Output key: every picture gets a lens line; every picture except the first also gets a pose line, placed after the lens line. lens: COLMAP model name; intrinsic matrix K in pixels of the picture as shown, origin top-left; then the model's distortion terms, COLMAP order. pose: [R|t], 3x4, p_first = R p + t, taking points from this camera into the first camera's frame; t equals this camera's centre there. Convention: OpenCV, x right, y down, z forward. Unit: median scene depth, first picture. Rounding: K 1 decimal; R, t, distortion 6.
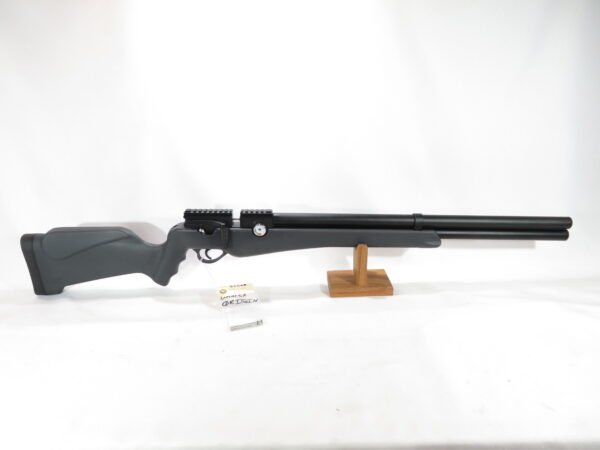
lens RADIAL K [[424.1, 0, 300.0], [0, 424.1, 225.0], [0, 0, 1]] dist [-0.005922, -0.002622]
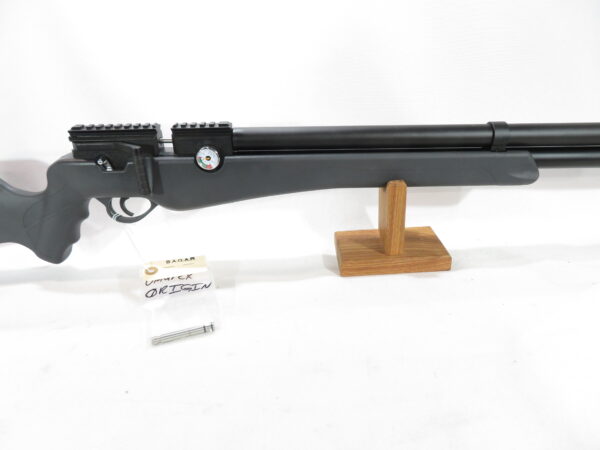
lens RADIAL K [[424.1, 0, 300.0], [0, 424.1, 225.0], [0, 0, 1]] dist [-0.005922, -0.002622]
pose [[0.999085, -0.025653, -0.034229, 0.038752], [0.028066, 0.997011, 0.071984, 0.059189], [0.032280, -0.072879, 0.996818, 0.439187]]
